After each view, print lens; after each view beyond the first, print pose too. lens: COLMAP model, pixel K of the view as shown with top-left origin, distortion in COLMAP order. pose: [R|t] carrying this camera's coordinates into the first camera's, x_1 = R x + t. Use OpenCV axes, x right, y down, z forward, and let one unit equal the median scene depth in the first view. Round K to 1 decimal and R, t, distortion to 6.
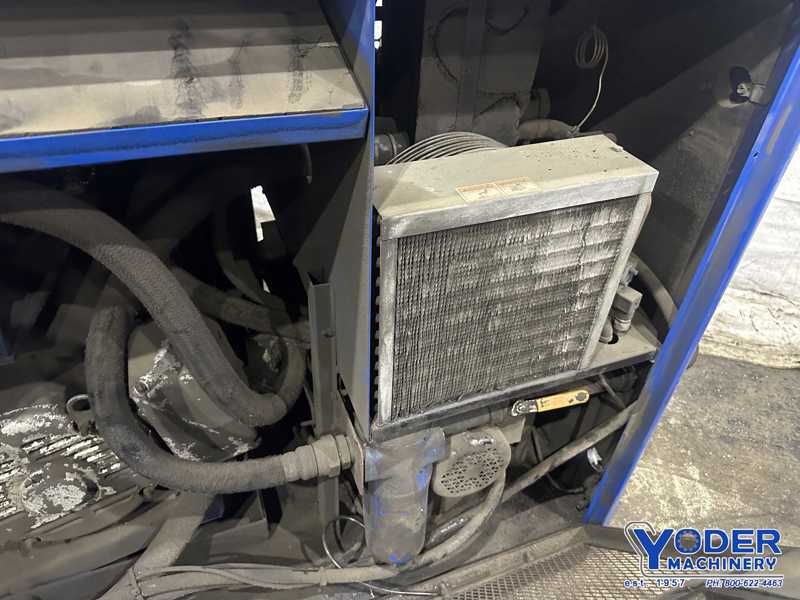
lens RADIAL K [[553.6, 0, 404.4], [0, 553.6, 298.5], [0, 0, 1]] dist [-0.004907, -0.004448]
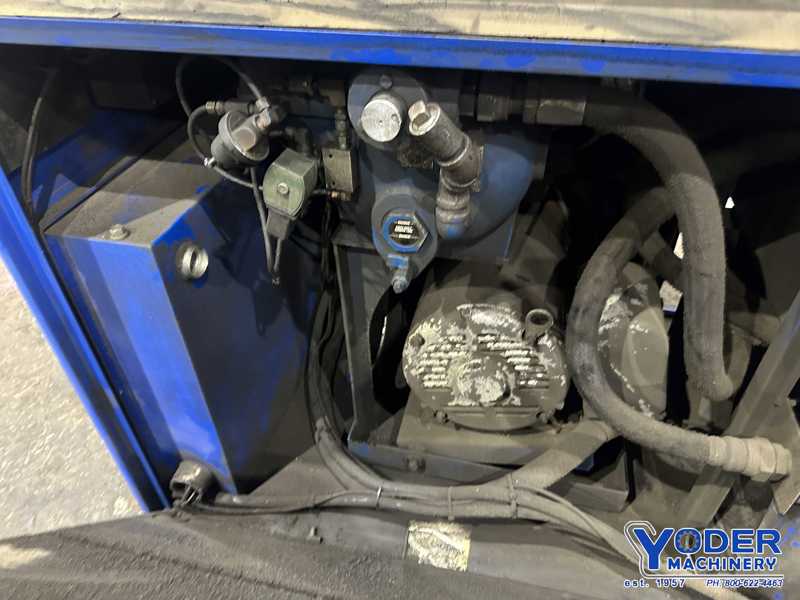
lens RADIAL K [[553.6, 0, 402.6], [0, 553.6, 303.5], [0, 0, 1]] dist [-0.004907, -0.004448]
pose [[0.812432, 0.313633, -0.491516, -0.248685], [-0.313019, 0.945833, 0.086137, 0.145588], [0.491907, 0.083873, 0.866598, -0.120082]]
